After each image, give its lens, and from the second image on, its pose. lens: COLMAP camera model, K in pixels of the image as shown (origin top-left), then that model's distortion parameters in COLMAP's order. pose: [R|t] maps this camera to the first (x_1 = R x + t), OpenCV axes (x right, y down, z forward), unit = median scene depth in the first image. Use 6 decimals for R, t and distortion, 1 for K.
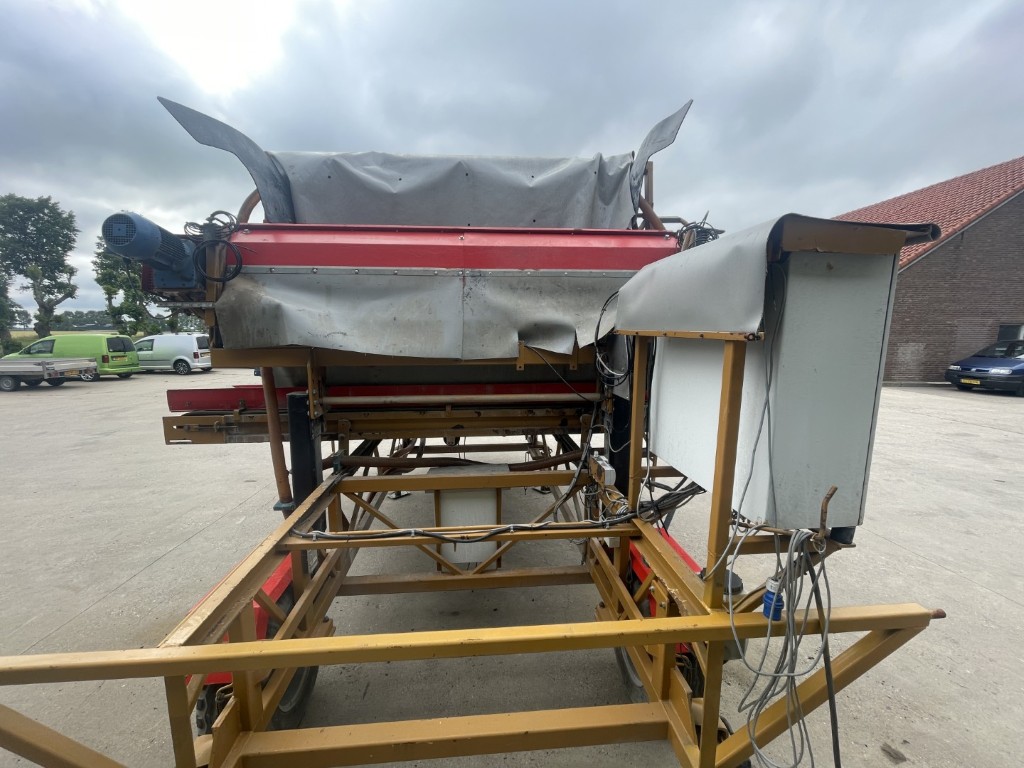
lens RADIAL K [[416.5, 0, 507.7], [0, 416.5, 386.5], [0, 0, 1]] dist [0.000869, -0.001271]
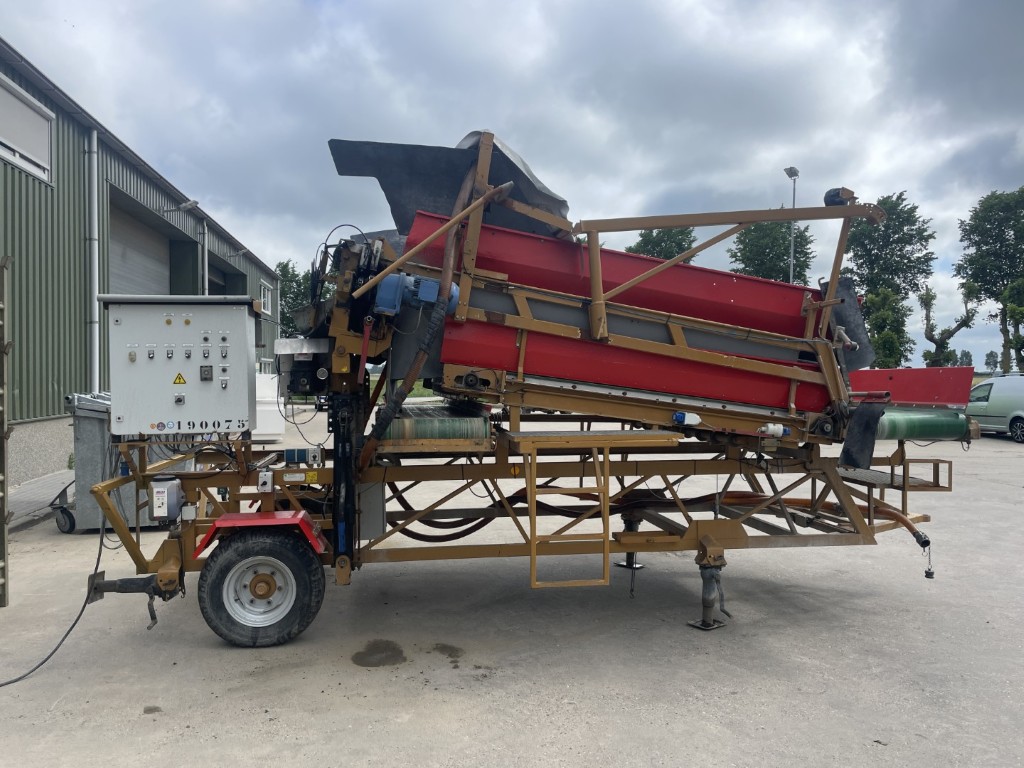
lens RADIAL K [[783.4, 0, 510.3], [0, 783.4, 390.0], [0, 0, 1]] dist [0.072781, -0.097755]
pose [[0.071603, 0.012880, -0.997350, 0.320162], [-0.129204, 0.991612, 0.003530, -0.011661], [0.989029, 0.128609, 0.072666, 0.172941]]
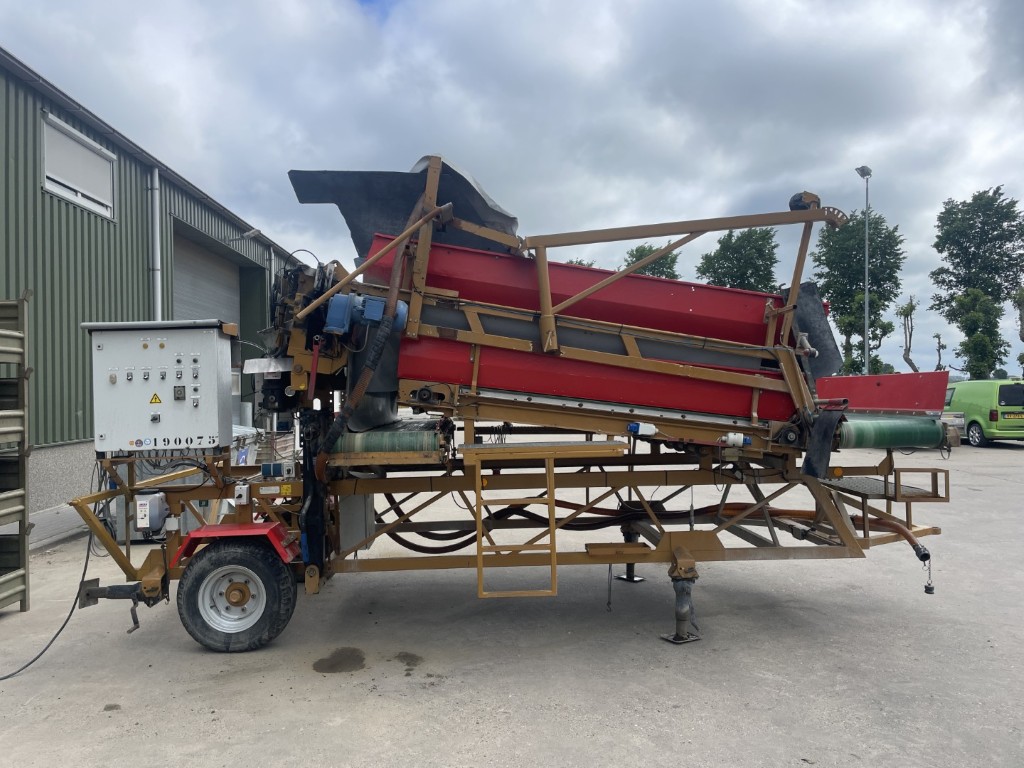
lens RADIAL K [[783.4, 0, 505.7], [0, 783.4, 383.2], [0, 0, 1]] dist [0.072781, -0.097755]
pose [[-0.043878, -0.013047, -0.998952, 0.327003], [-0.110595, 0.993832, -0.008122, -0.017164], [0.992897, 0.110122, -0.045051, 0.218657]]
